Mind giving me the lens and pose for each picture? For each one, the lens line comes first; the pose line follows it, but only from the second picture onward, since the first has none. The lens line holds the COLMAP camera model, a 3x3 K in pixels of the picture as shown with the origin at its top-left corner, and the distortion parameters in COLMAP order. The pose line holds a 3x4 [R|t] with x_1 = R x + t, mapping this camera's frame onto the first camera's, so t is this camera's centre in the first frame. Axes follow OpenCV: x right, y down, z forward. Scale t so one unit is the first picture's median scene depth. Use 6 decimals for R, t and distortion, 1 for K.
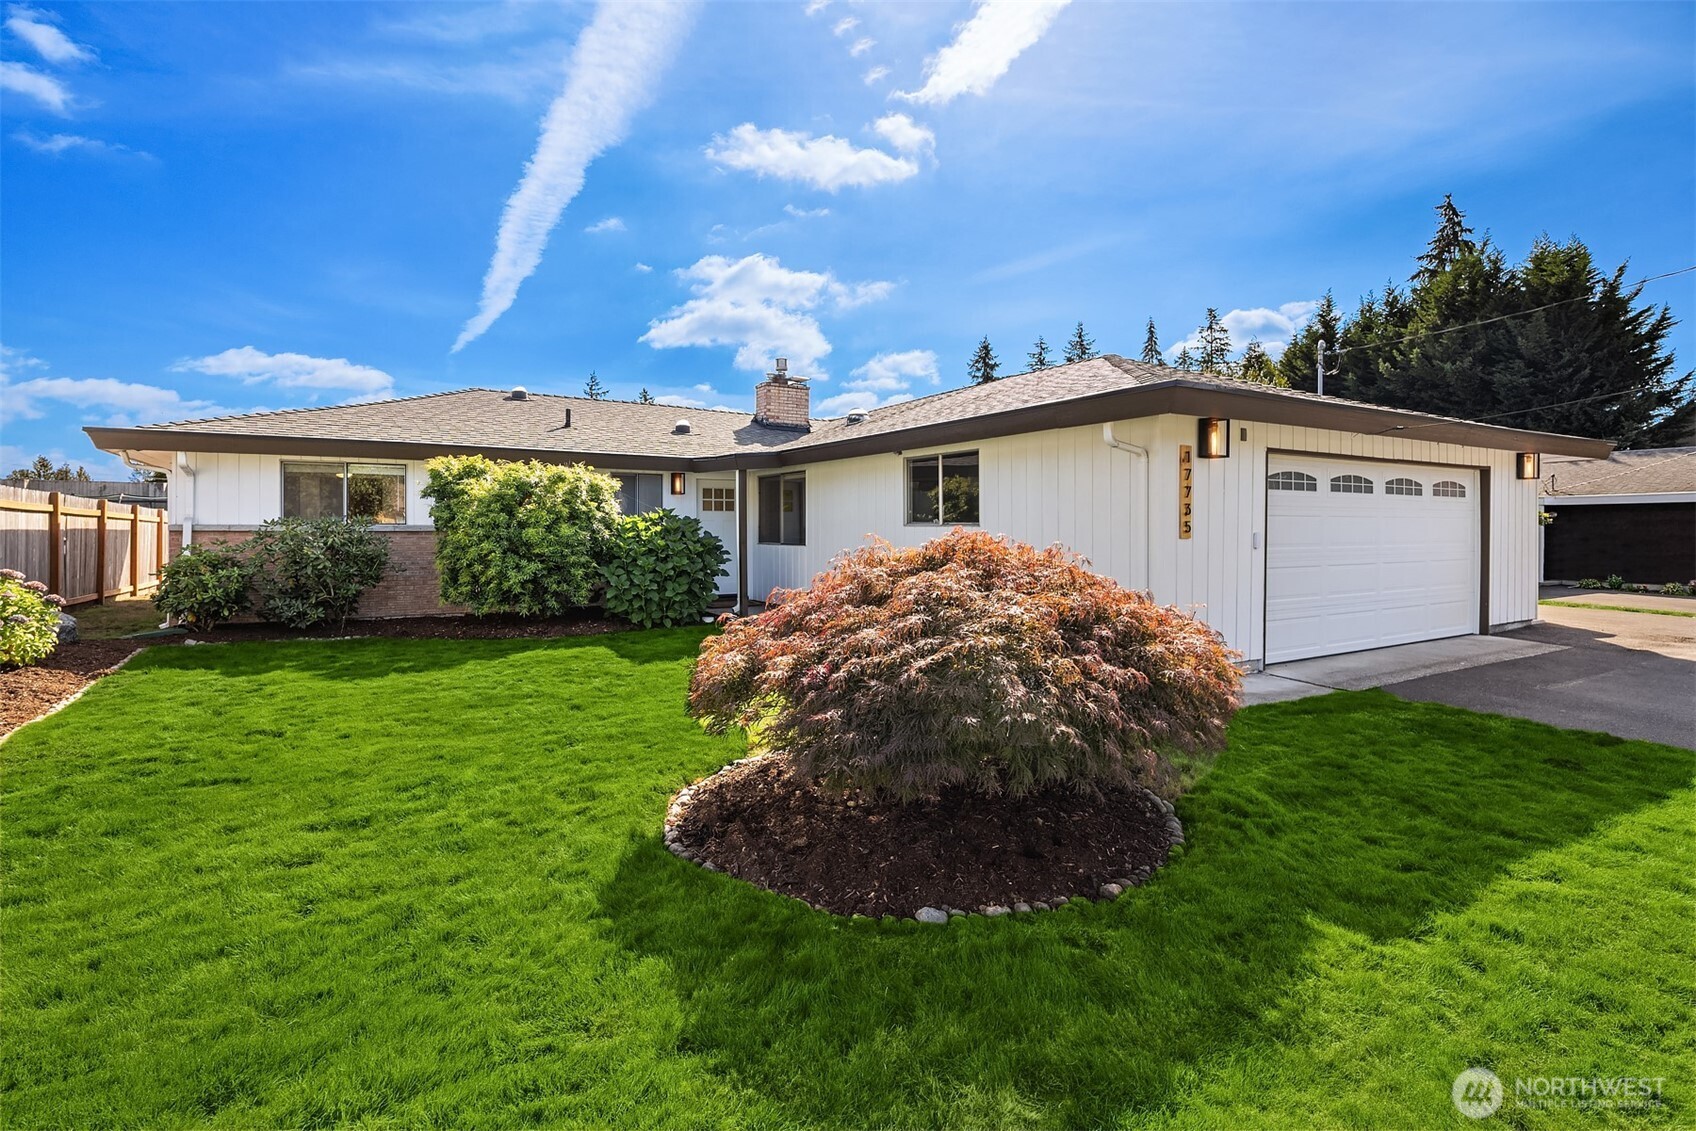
lens RADIAL K [[812.8, 0, 854.4], [0, 812.8, 549.1], [0, 0, 1]] dist [0.004088, -0.003086]
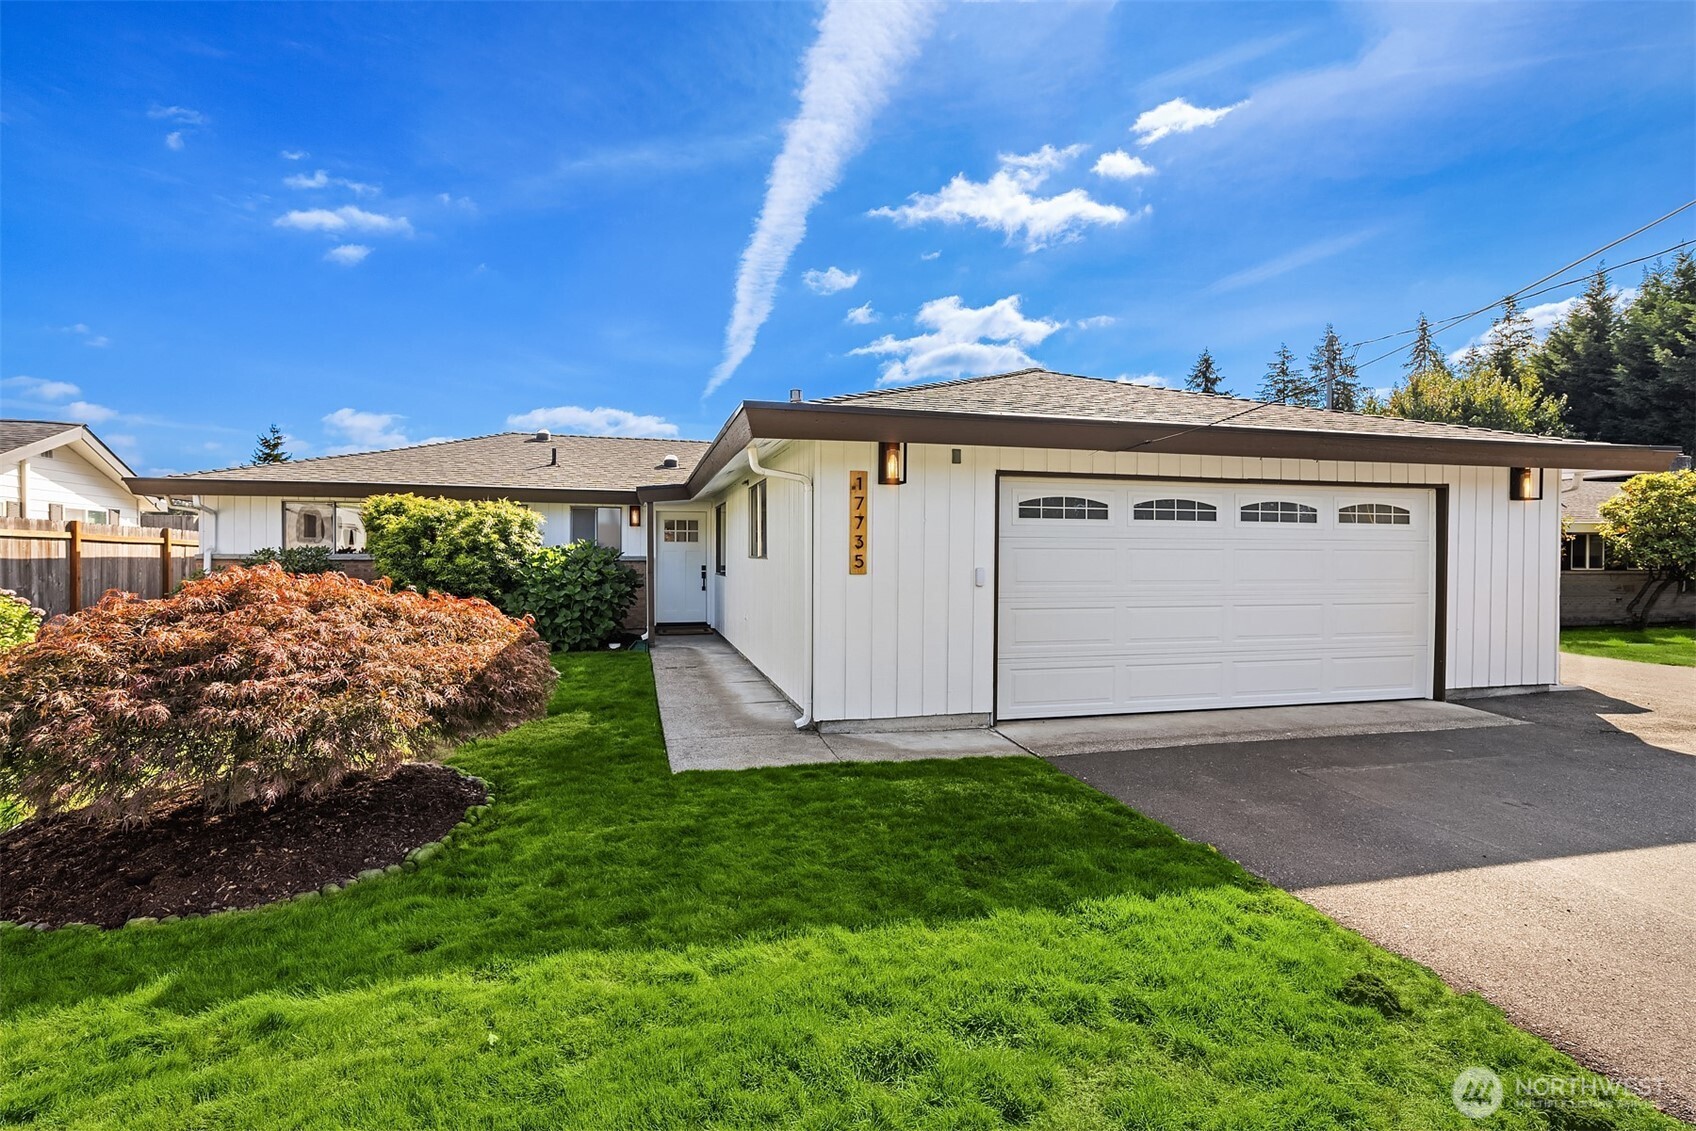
lens RADIAL K [[812.8, 0, 850.3], [0, 812.8, 571.3], [0, 0, 1]] dist [0.004088, -0.003086]
pose [[0.956414, 0.009358, -0.291863, 0.345169], [-0.011667, 0.999913, -0.006170, -0.005204], [0.291780, 0.009306, 0.956440, 0.069131]]
